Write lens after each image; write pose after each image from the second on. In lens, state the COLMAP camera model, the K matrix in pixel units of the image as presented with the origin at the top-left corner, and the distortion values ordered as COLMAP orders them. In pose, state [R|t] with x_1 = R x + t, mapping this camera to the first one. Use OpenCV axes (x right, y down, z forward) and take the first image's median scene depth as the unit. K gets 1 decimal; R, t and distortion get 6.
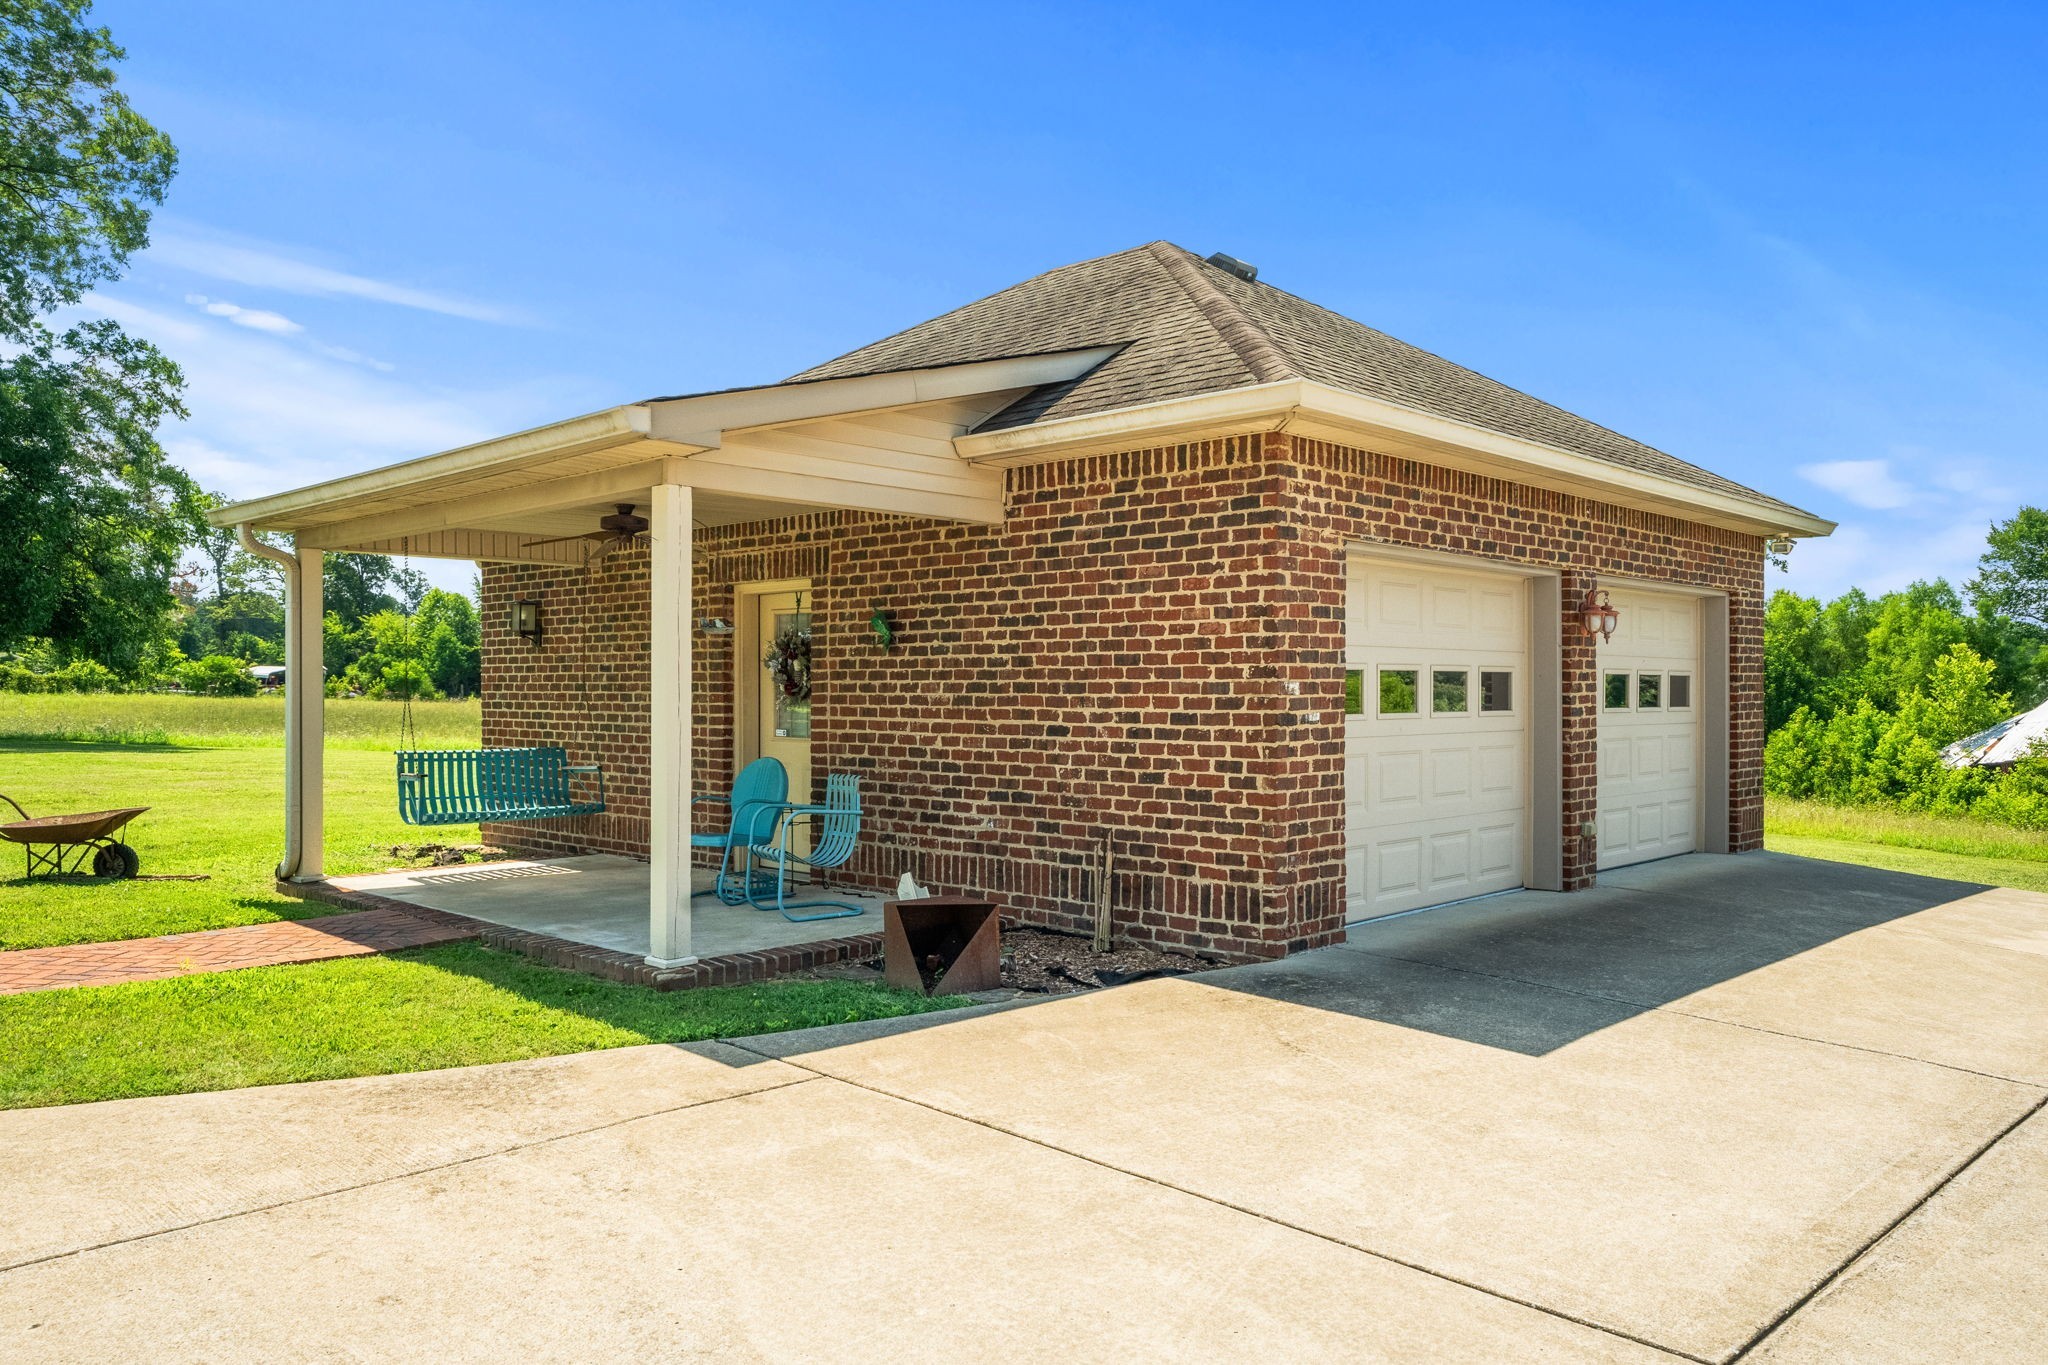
lens RADIAL K [[1515.1, 0, 1024.9], [0, 1515.1, 637.3], [0, 0, 1]] dist [-0.017392, -0.003115]
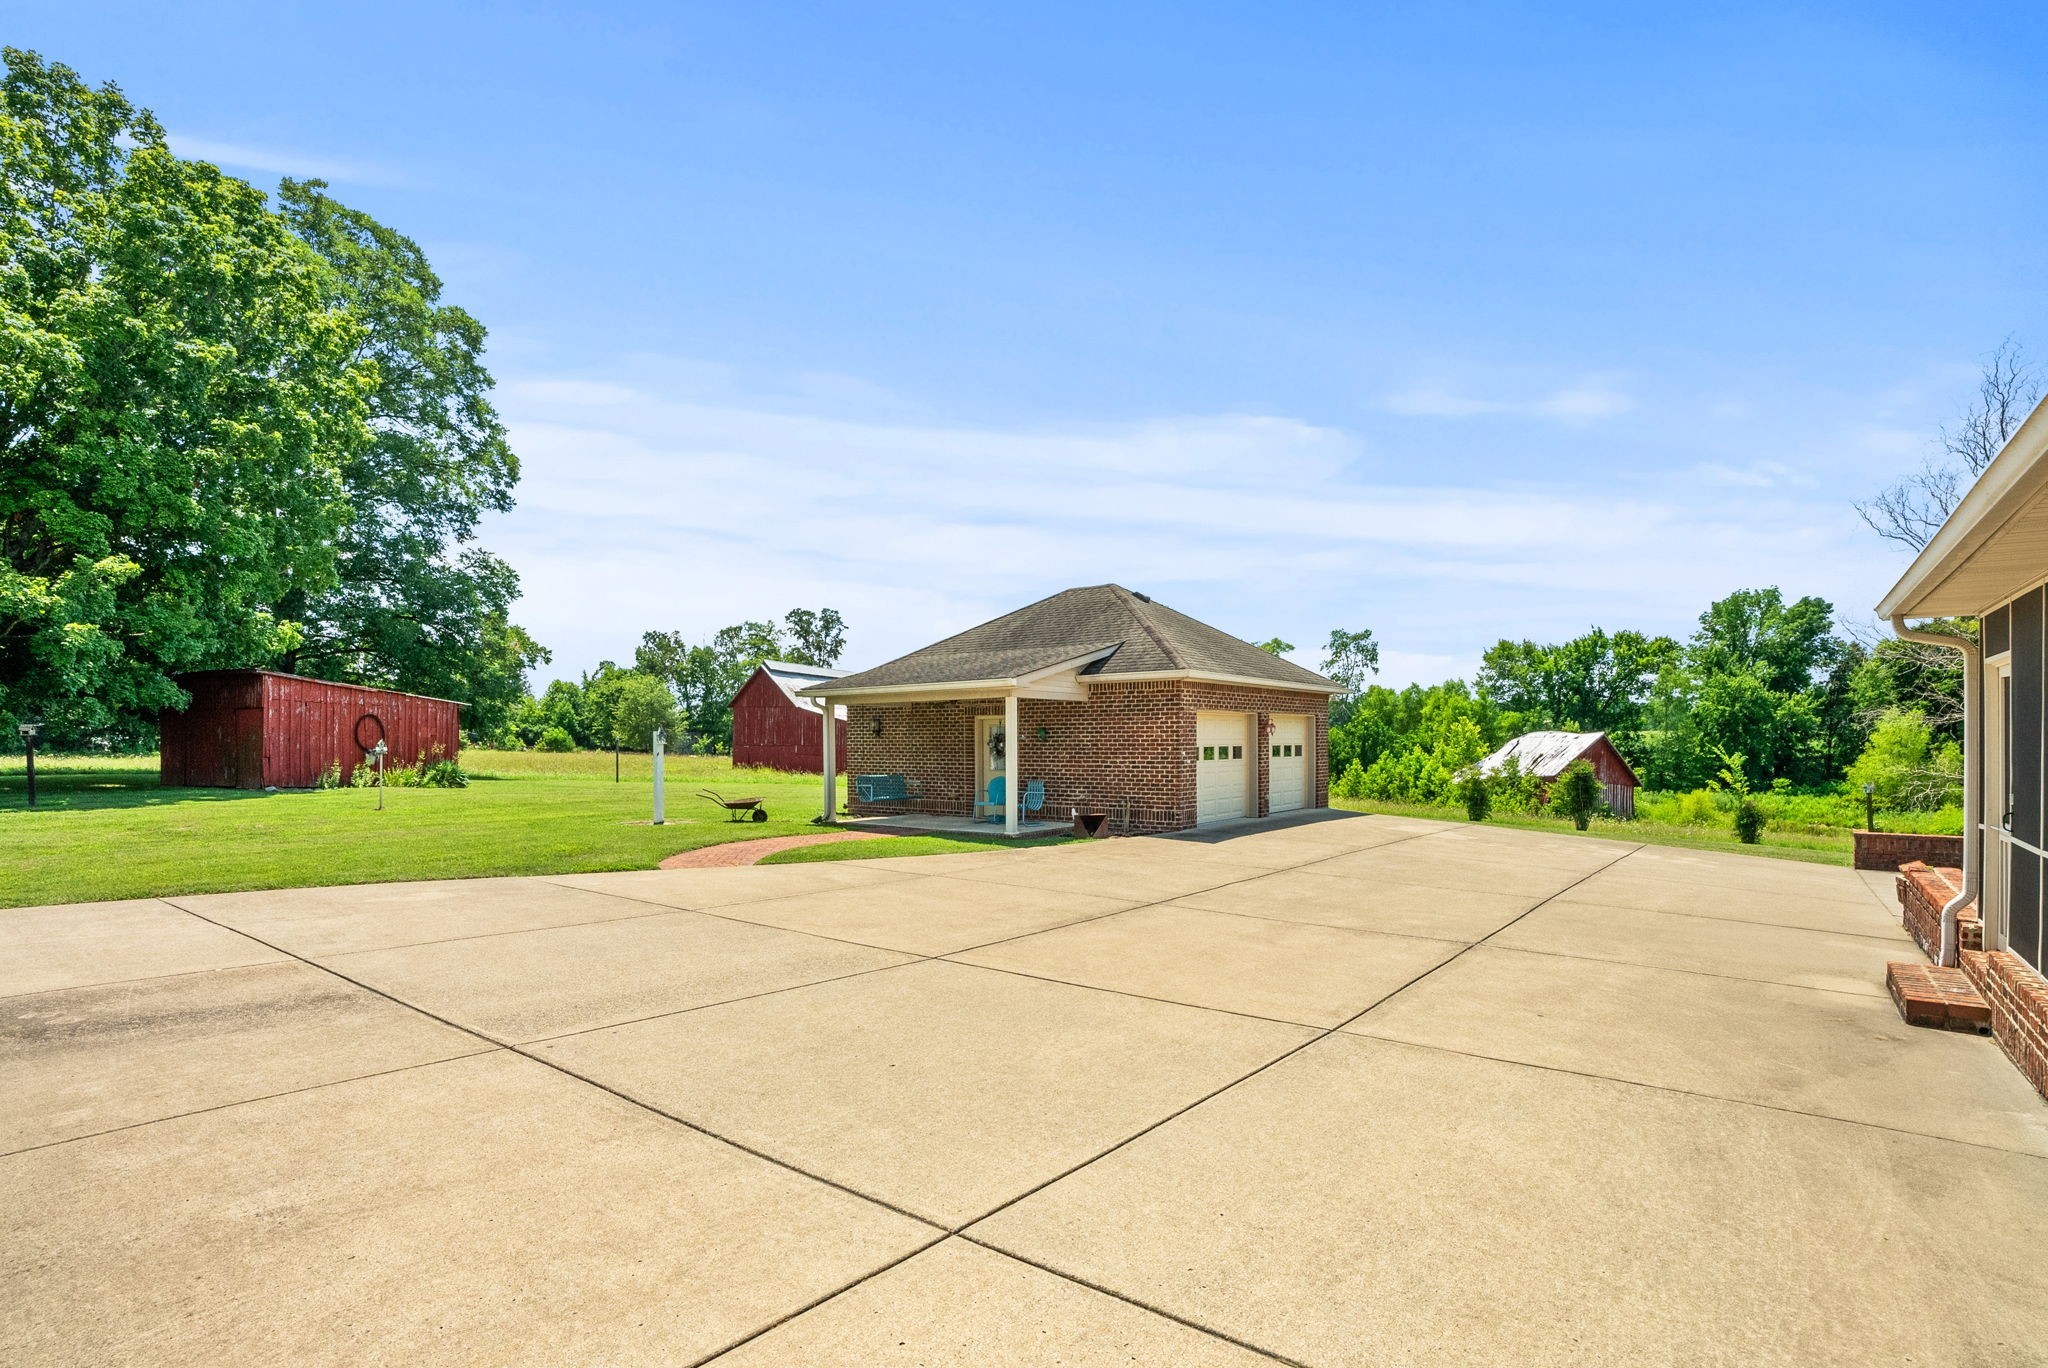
lens RADIAL K [[989.1, 0, 1012.7], [0, 989.1, 700.3], [0, 0, 1]] dist [-0.070645, 0.026518]
pose [[0.994954, -0.001383, 0.100322, -0.313880], [0.002097, 0.999973, -0.007020, -0.052362], [-0.100310, 0.007195, 0.994930, -0.865598]]
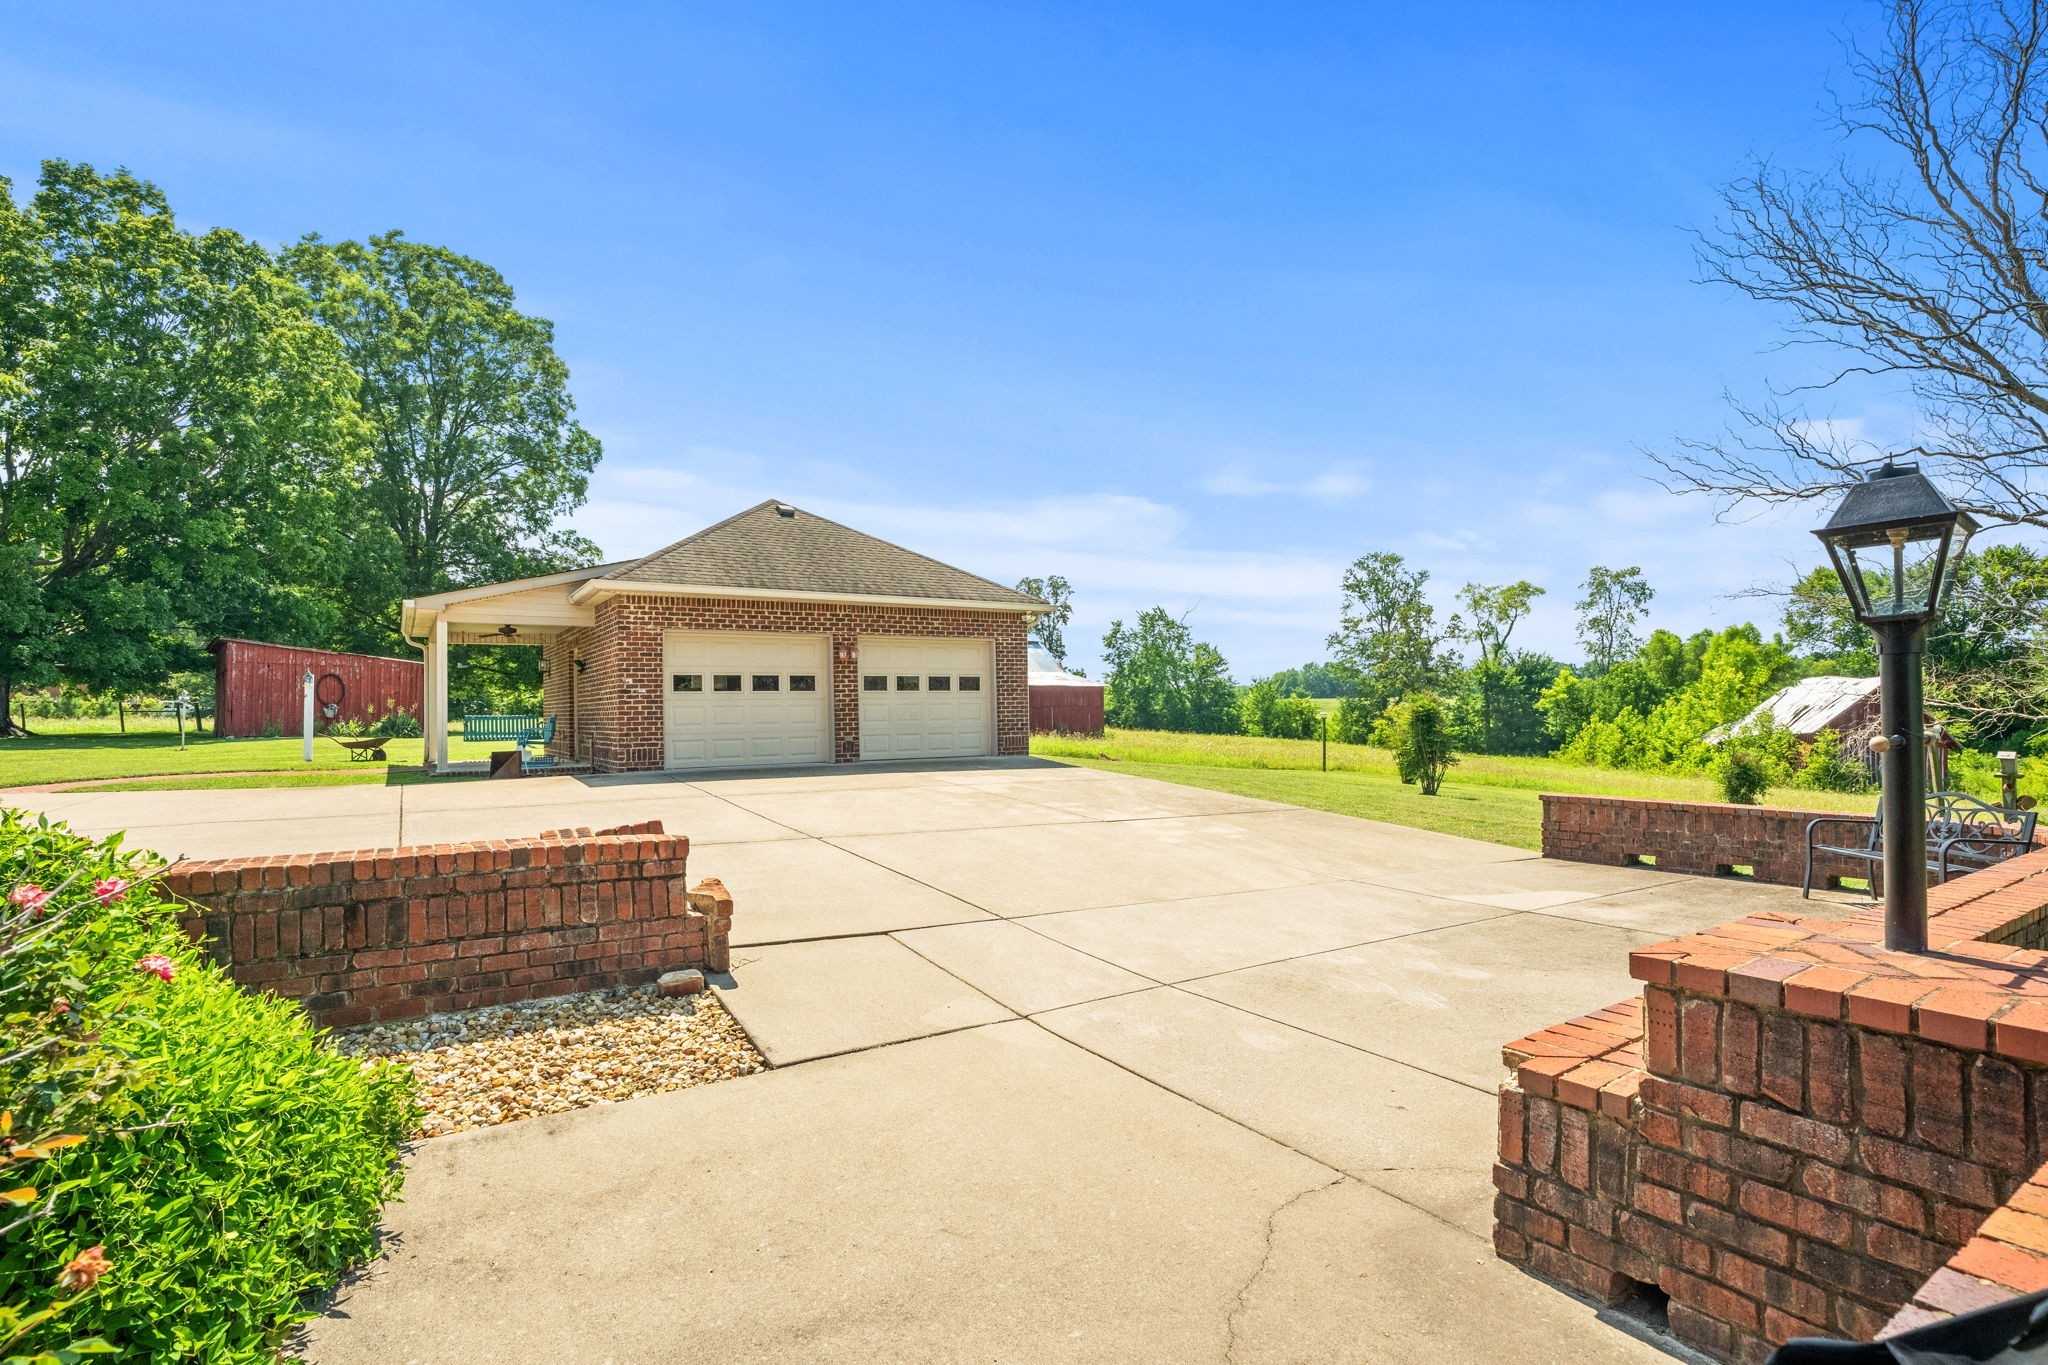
lens RADIAL K [[971.5, 0, 1024.0], [0, 971.5, 682.5], [0, 0, 1]] dist [-0.048628, -0.000107]
pose [[0.972862, -0.023446, -0.230196, 0.962480], [0.024474, 0.999699, 0.001612, 0.037357], [0.230089, -0.007202, 0.973143, -0.448033]]
